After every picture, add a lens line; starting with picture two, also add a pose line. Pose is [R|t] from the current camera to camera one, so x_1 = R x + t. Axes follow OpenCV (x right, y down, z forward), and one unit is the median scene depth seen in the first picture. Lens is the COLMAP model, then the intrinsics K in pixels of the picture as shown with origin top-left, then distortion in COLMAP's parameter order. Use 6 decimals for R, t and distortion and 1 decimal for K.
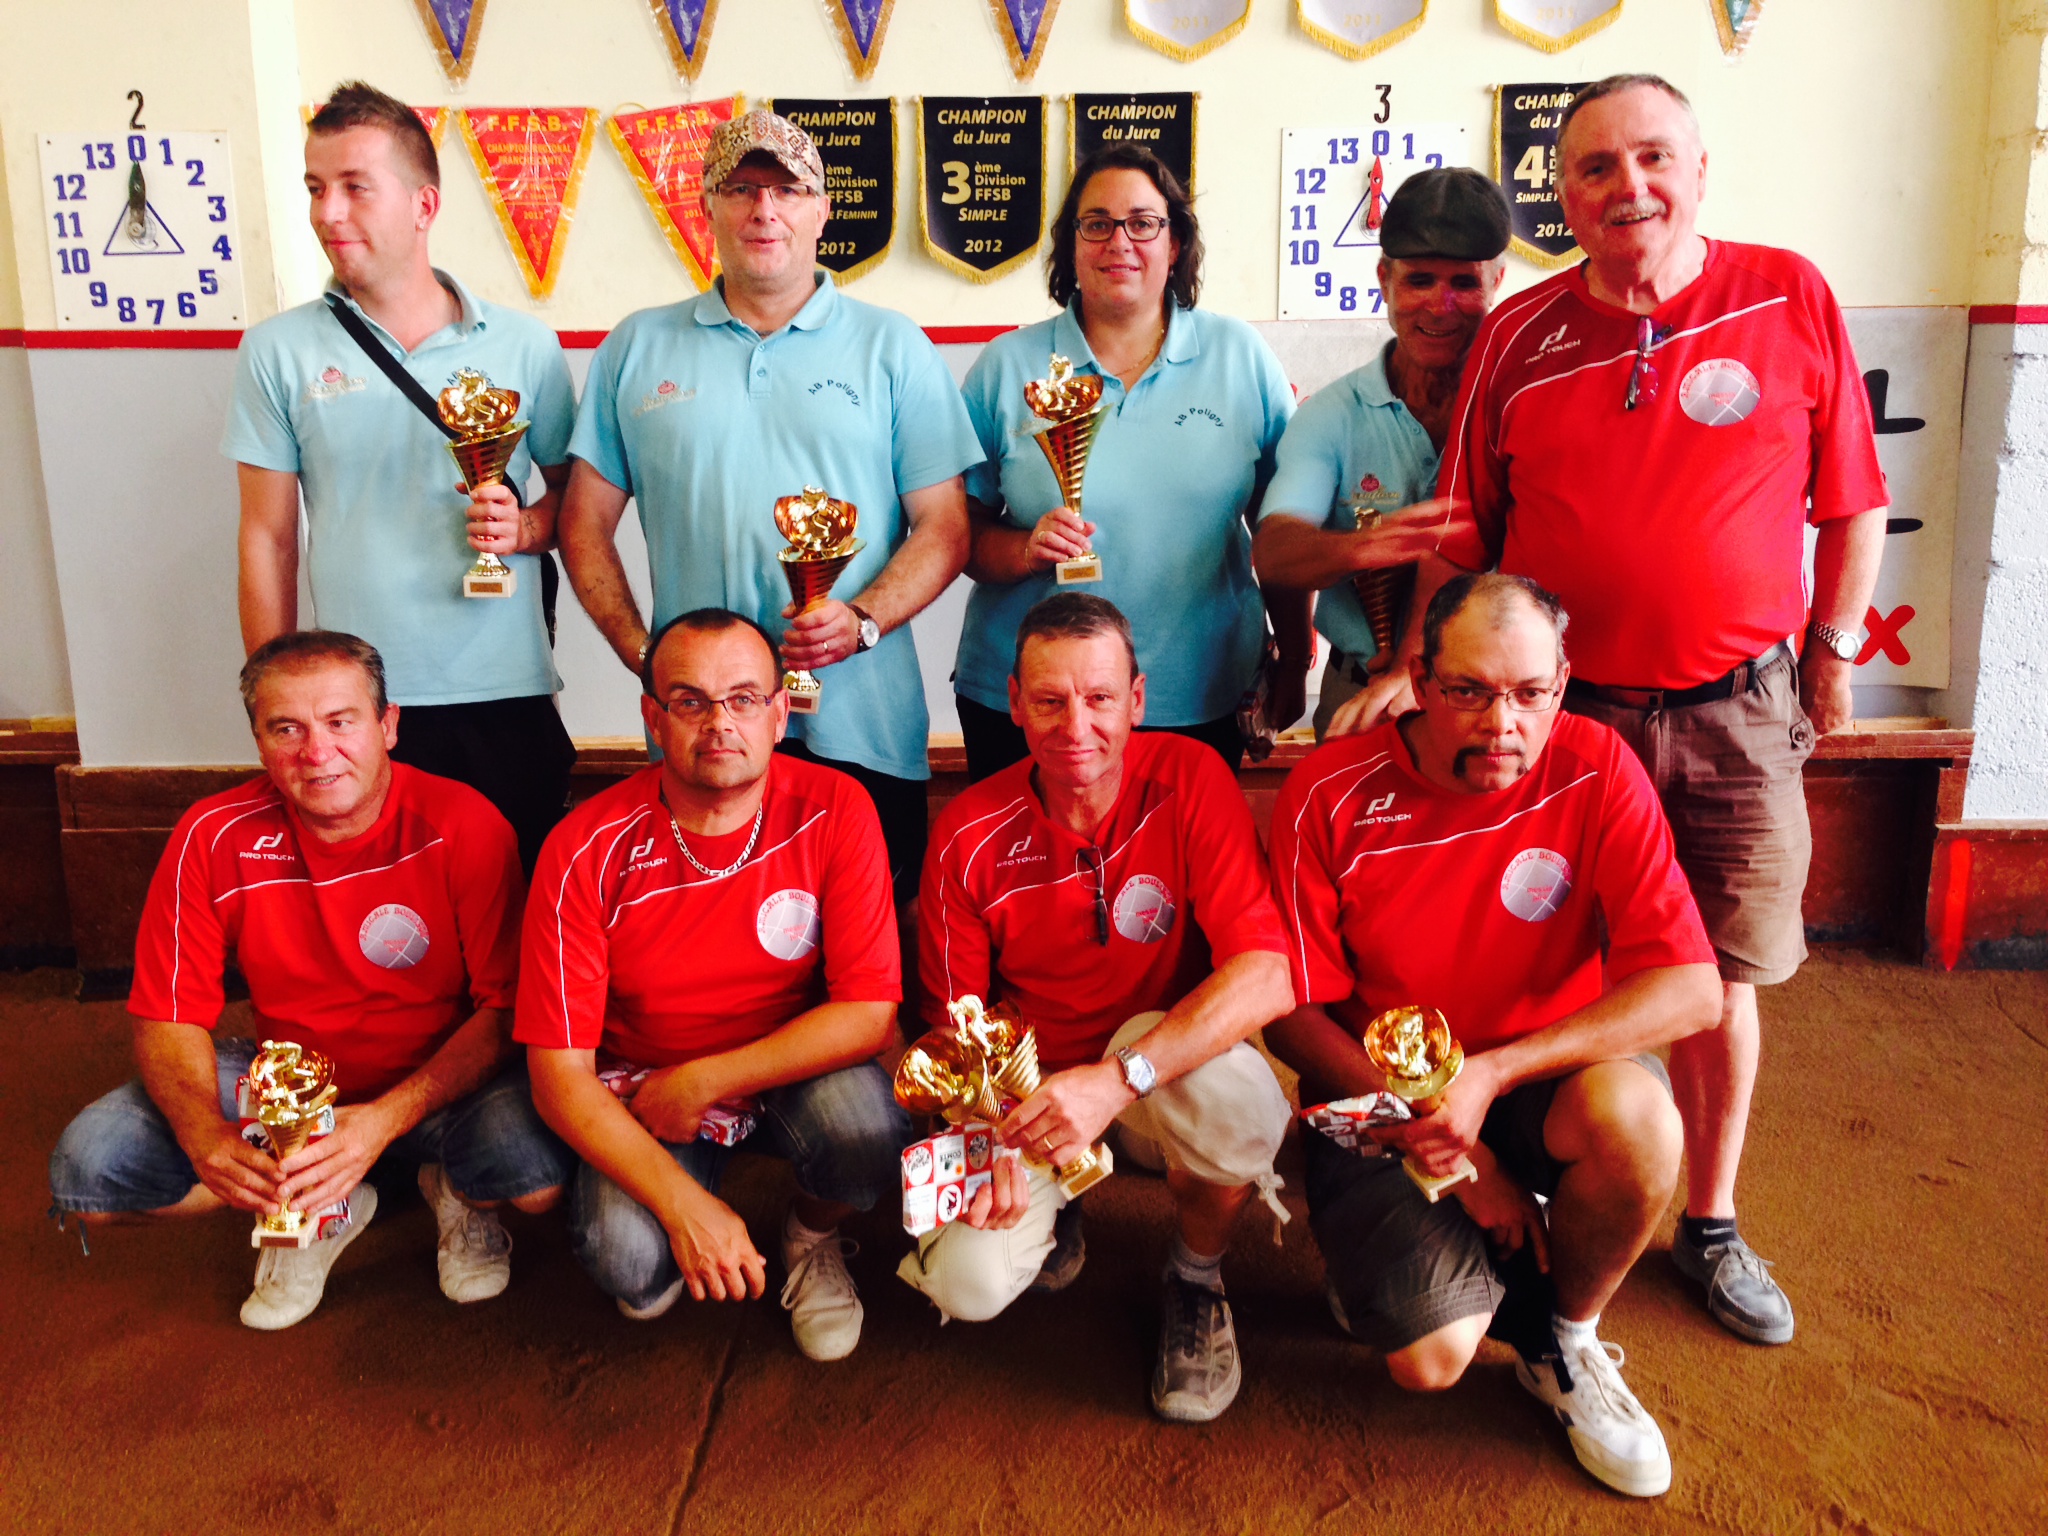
lens RADIAL K [[1715.1, 0, 1022.6], [0, 1715.1, 737.2], [0, 0, 1]] dist [0.084078, -0.149607]
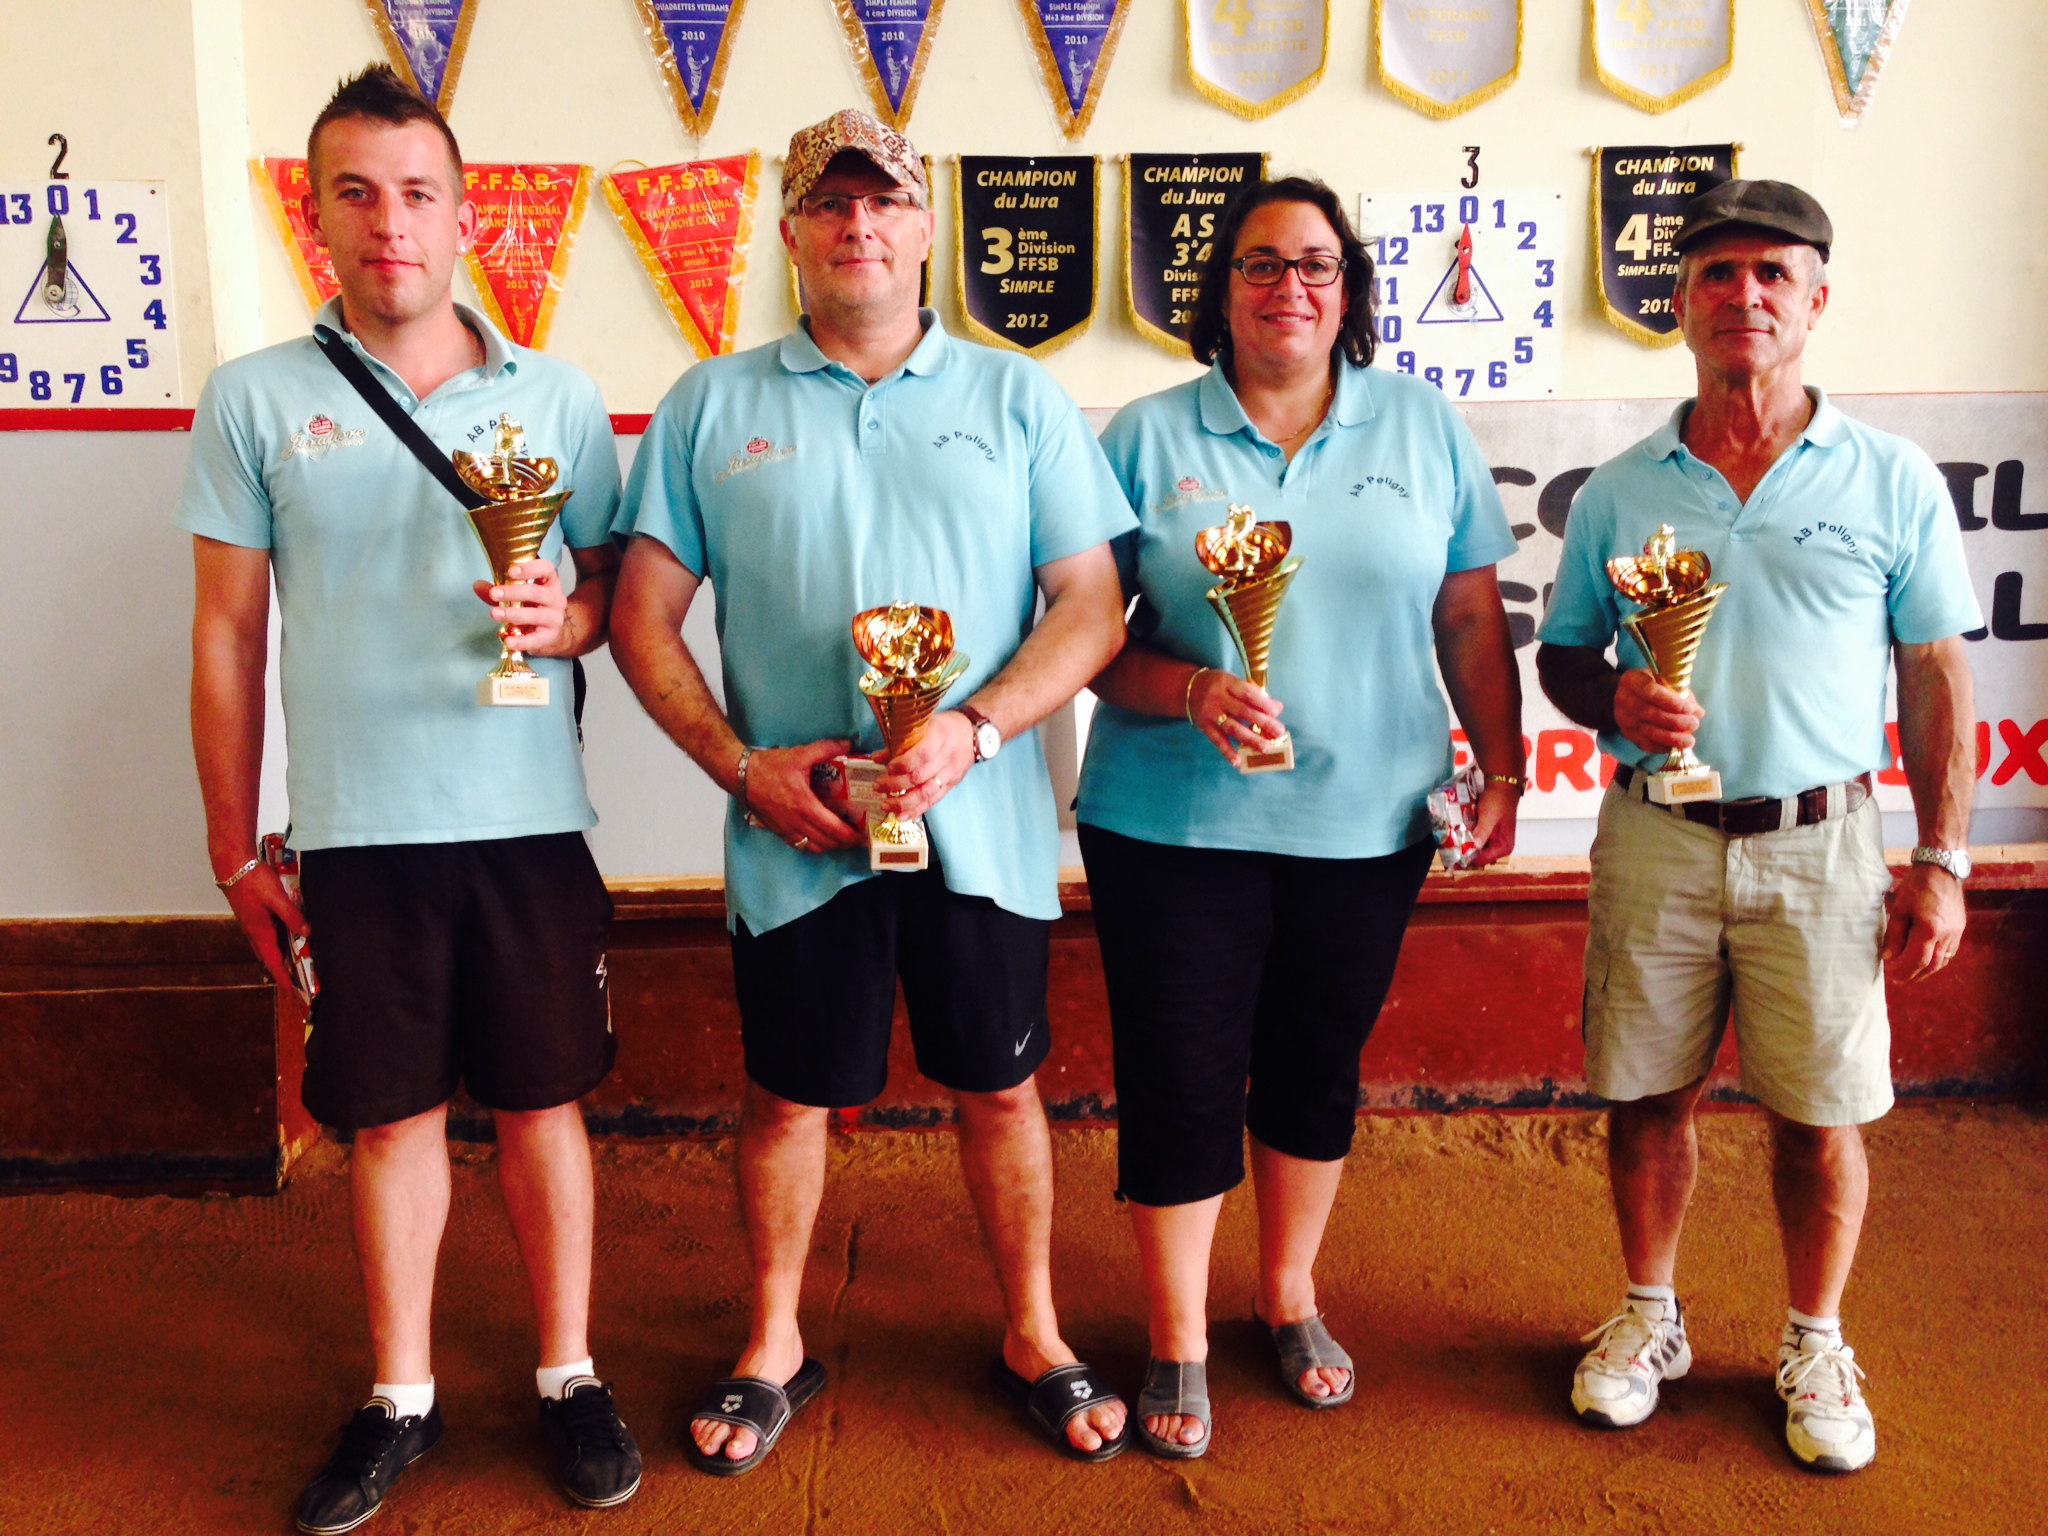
lens RADIAL K [[1715.1, 0, 1022.6], [0, 1715.1, 737.2], [0, 0, 1]] dist [0.084078, -0.149607]
pose [[0.998928, -0.006137, 0.045878, -0.068693], [0.009218, 0.997692, -0.067267, -0.010506], [-0.045359, 0.067618, 0.996680, 0.130069]]
